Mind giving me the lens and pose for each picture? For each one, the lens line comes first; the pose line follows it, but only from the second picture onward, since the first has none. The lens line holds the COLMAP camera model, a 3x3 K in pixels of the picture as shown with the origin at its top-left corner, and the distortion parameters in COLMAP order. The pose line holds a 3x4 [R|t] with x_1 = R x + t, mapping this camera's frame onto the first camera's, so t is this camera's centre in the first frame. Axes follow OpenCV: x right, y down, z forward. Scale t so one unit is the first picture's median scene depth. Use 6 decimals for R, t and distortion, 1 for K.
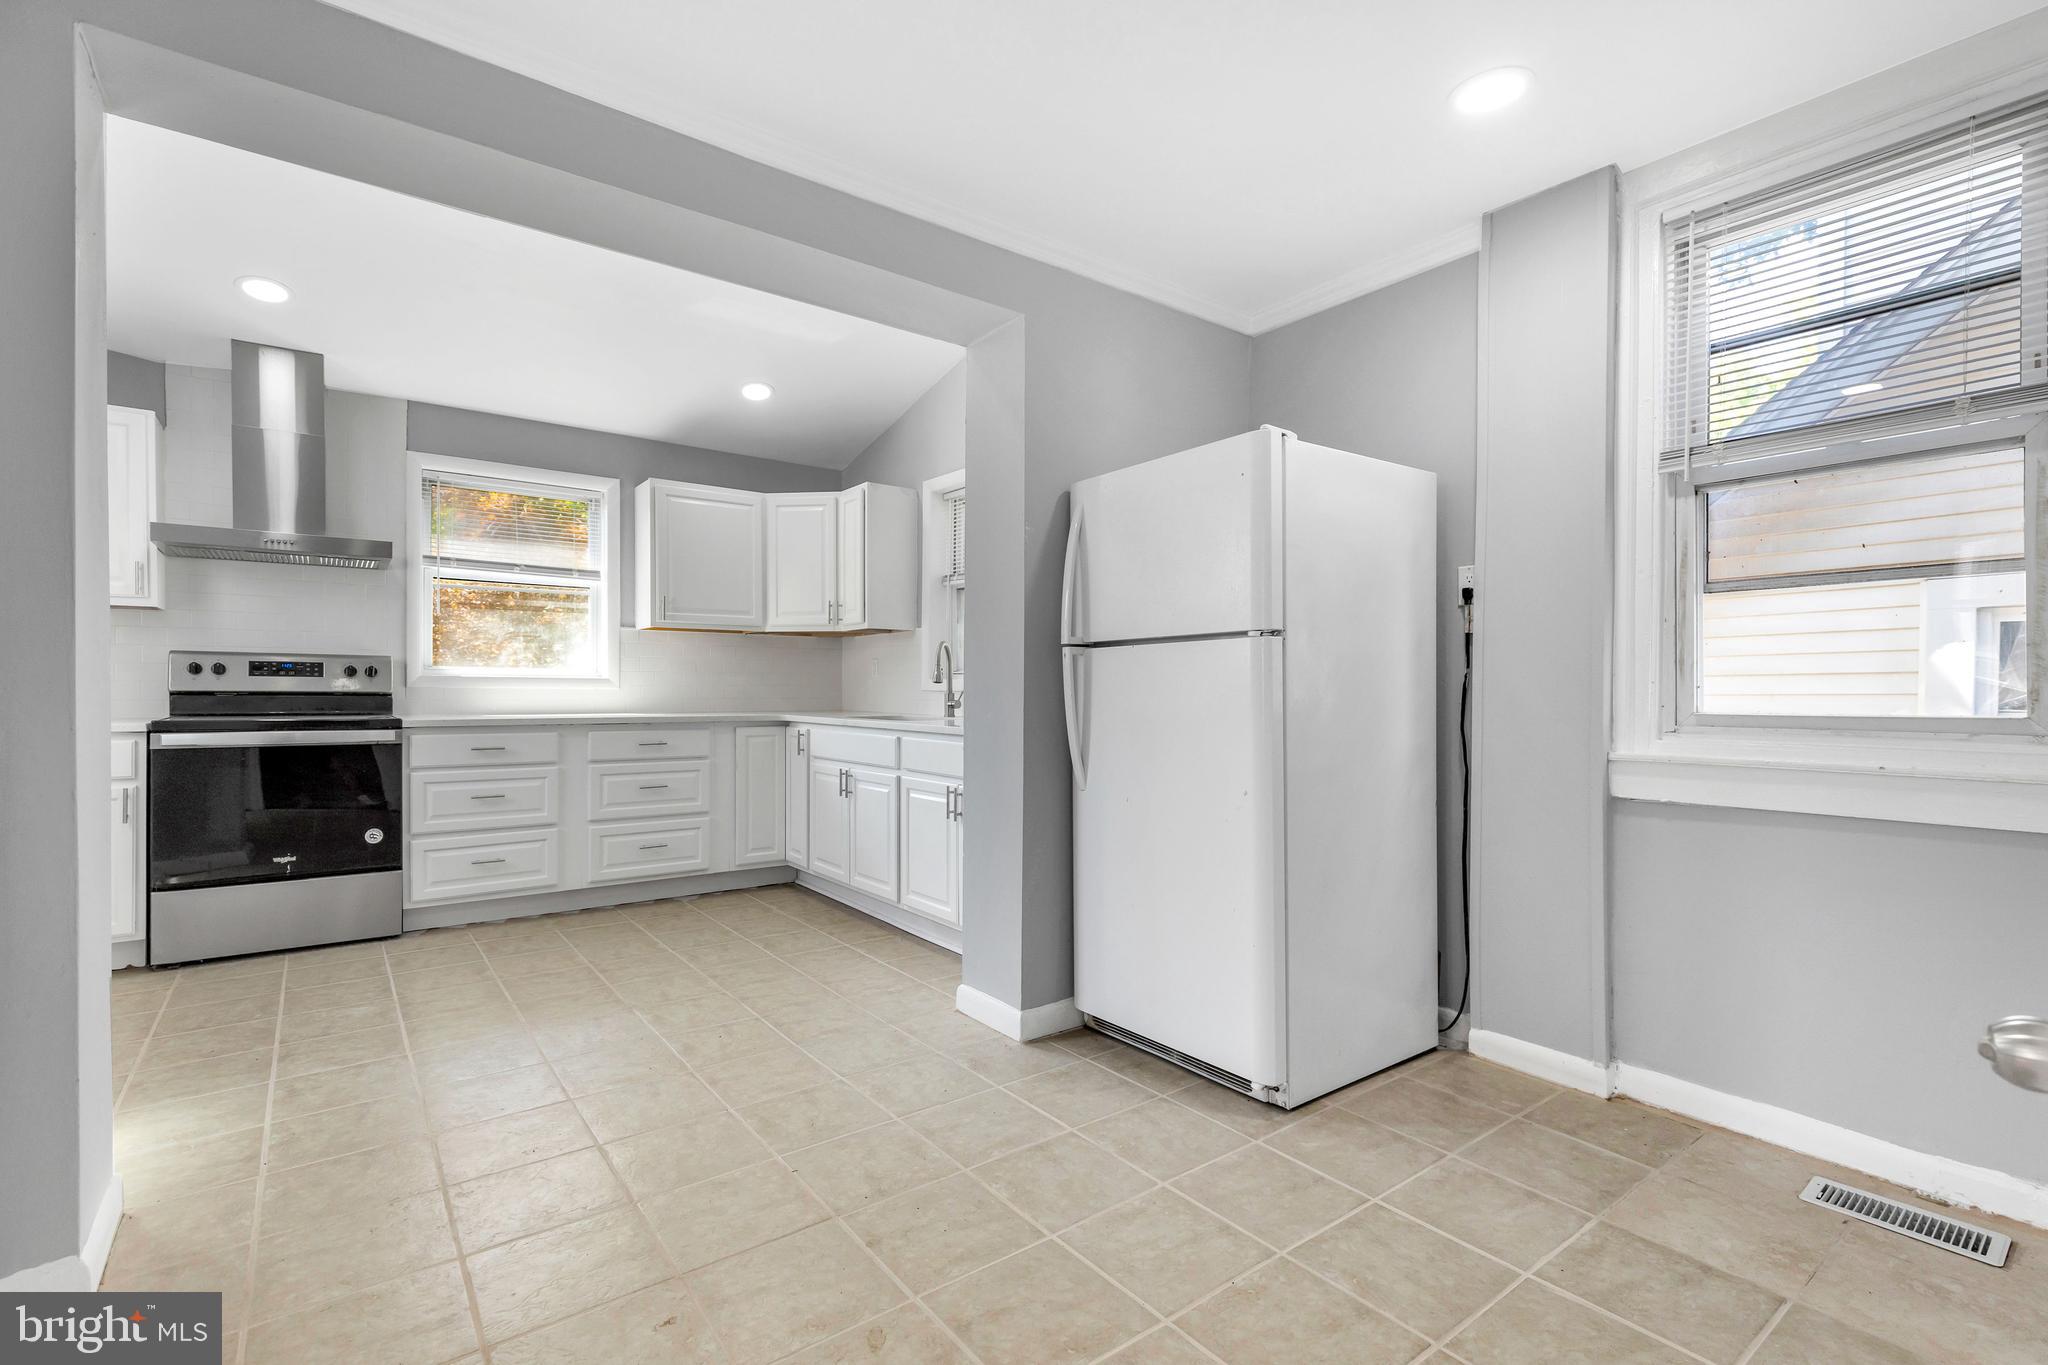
lens RADIAL K [[953.1, 0, 1030.9], [0, 953.1, 695.2], [0, 0, 1]] dist [0.001274, -0.000306]
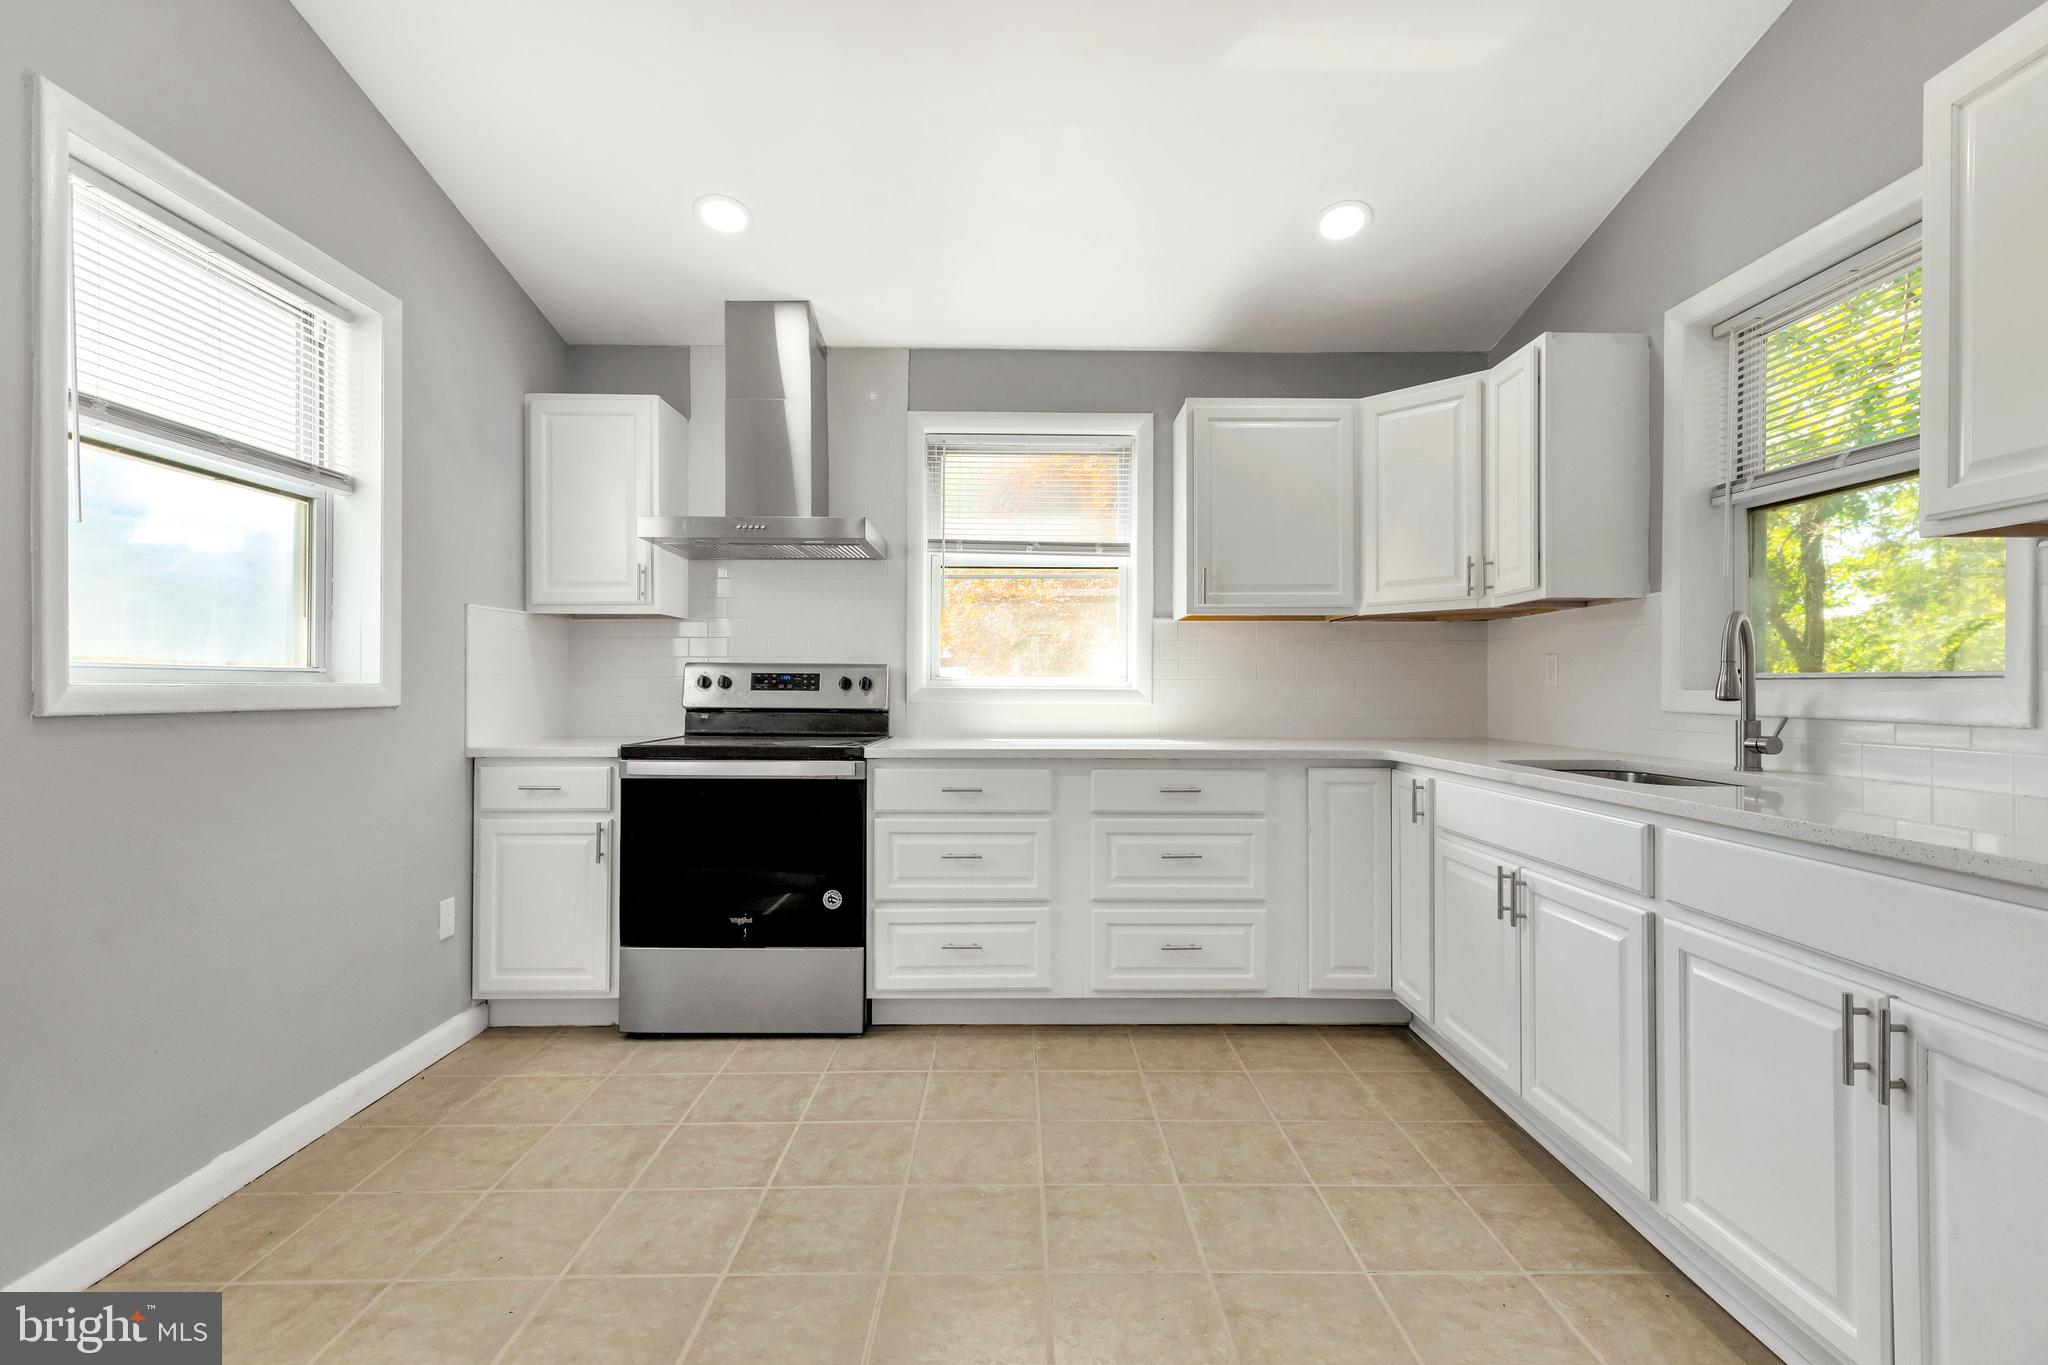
lens RADIAL K [[935.8, 0, 1031.9], [0, 935.8, 693.0], [0, 0, 1]] dist [0.005302, -0.000764]
pose [[0.811983, -0.000473, -0.583681, -0.106360], [-0.002113, 0.999991, -0.003749, -0.014069], [0.583678, 0.004277, 0.811974, 0.427979]]
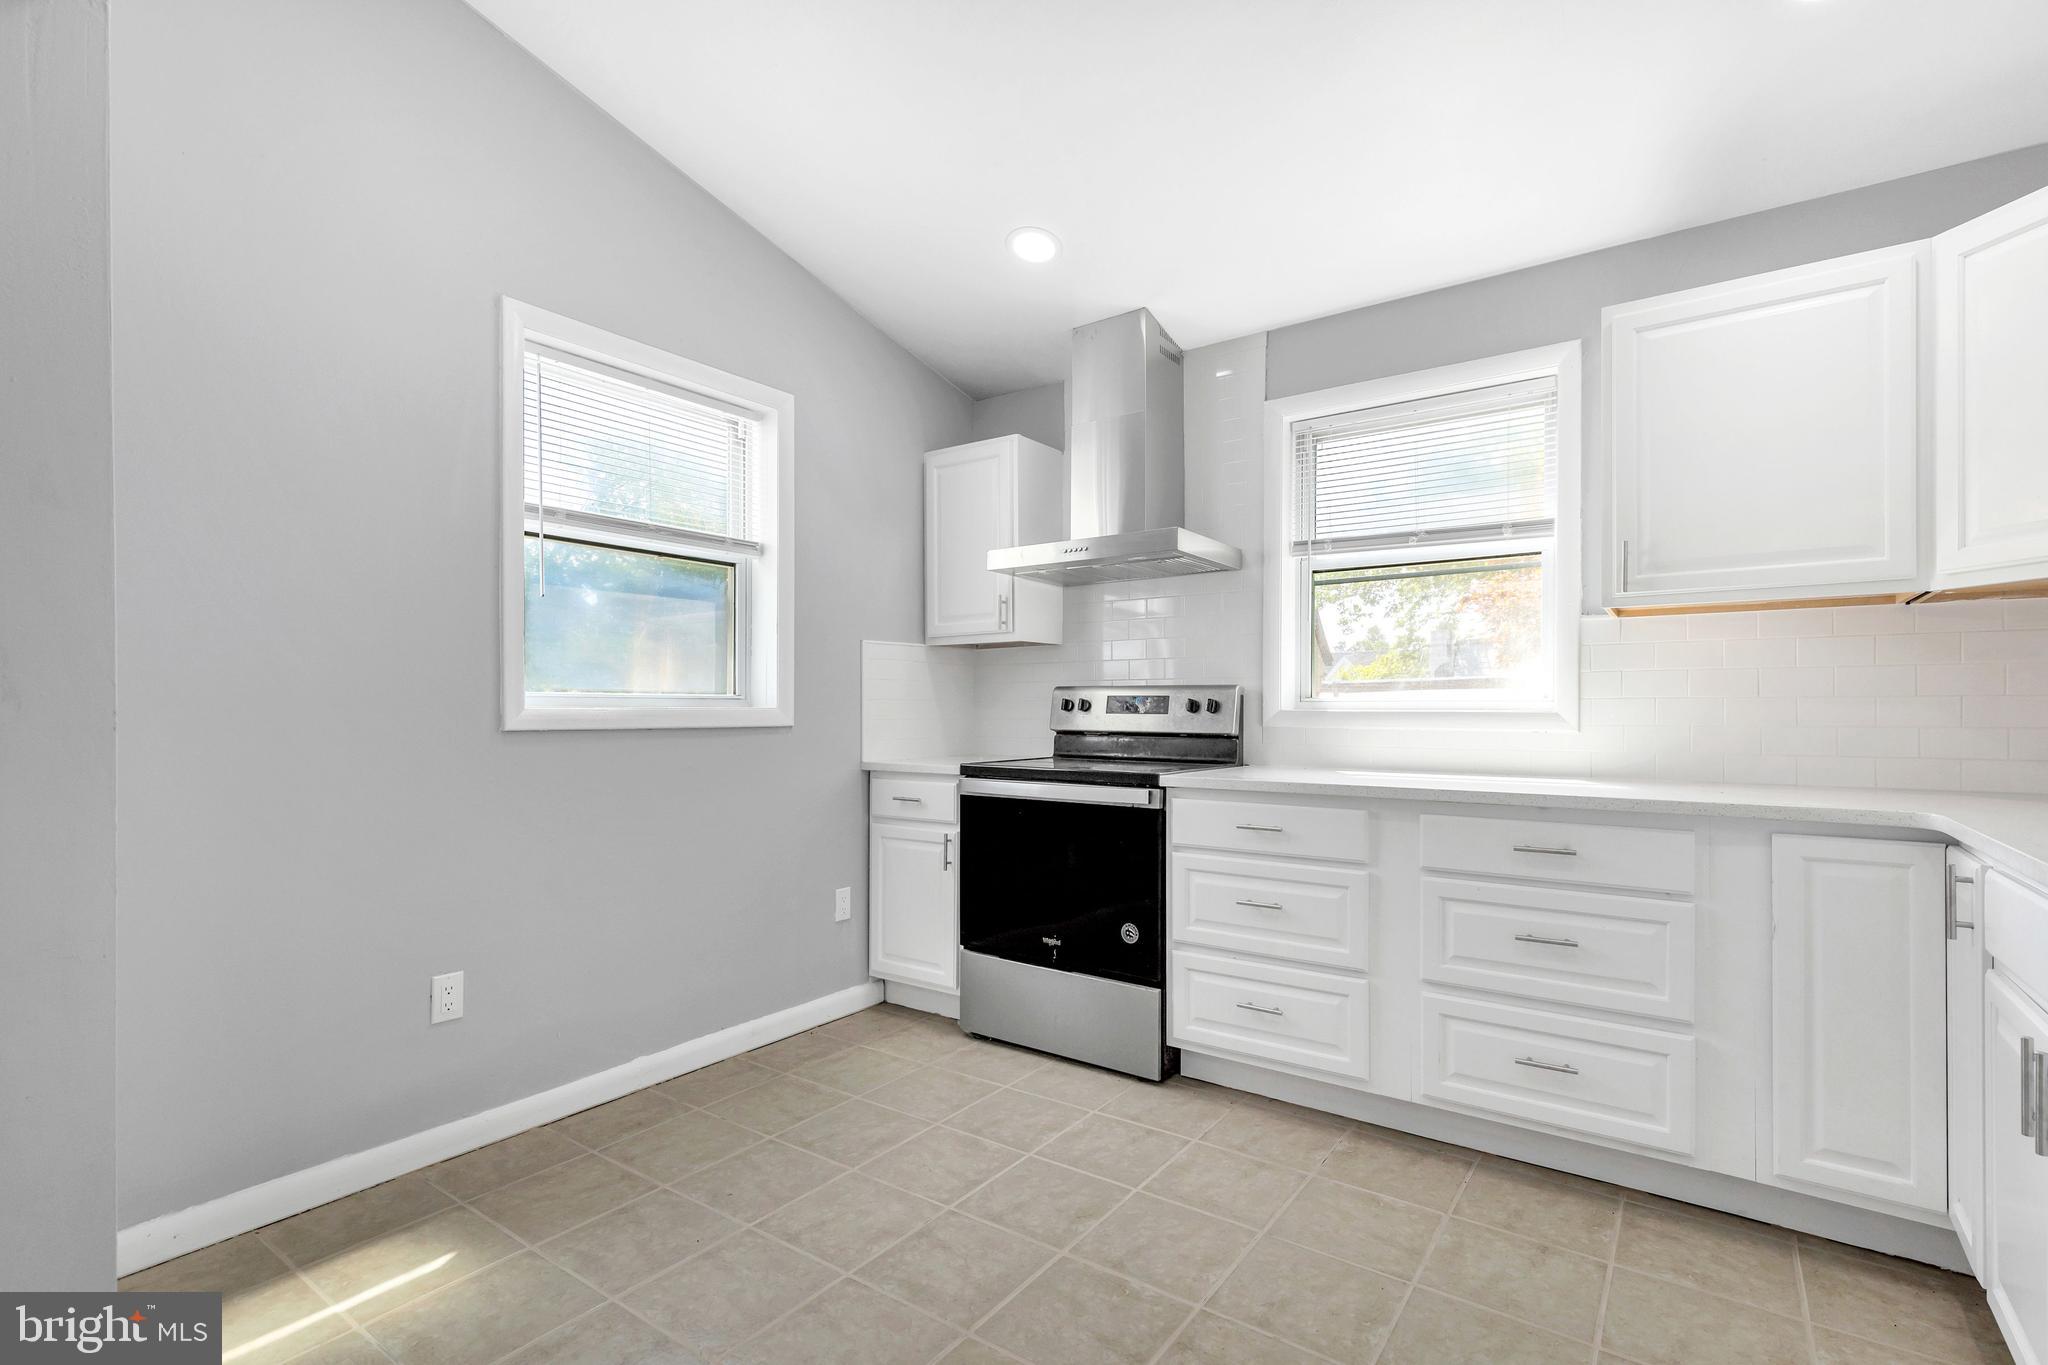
lens RADIAL K [[947.1, 0, 1013.2], [0, 947.1, 719.8], [0, 0, 1]] dist [0.004216, -0.000675]
pose [[0.304704, 0.004082, -0.952438, -0.024934], [-0.005651, 0.999981, 0.002478, -0.014873], [0.952430, 0.004628, 0.304721, 0.616144]]
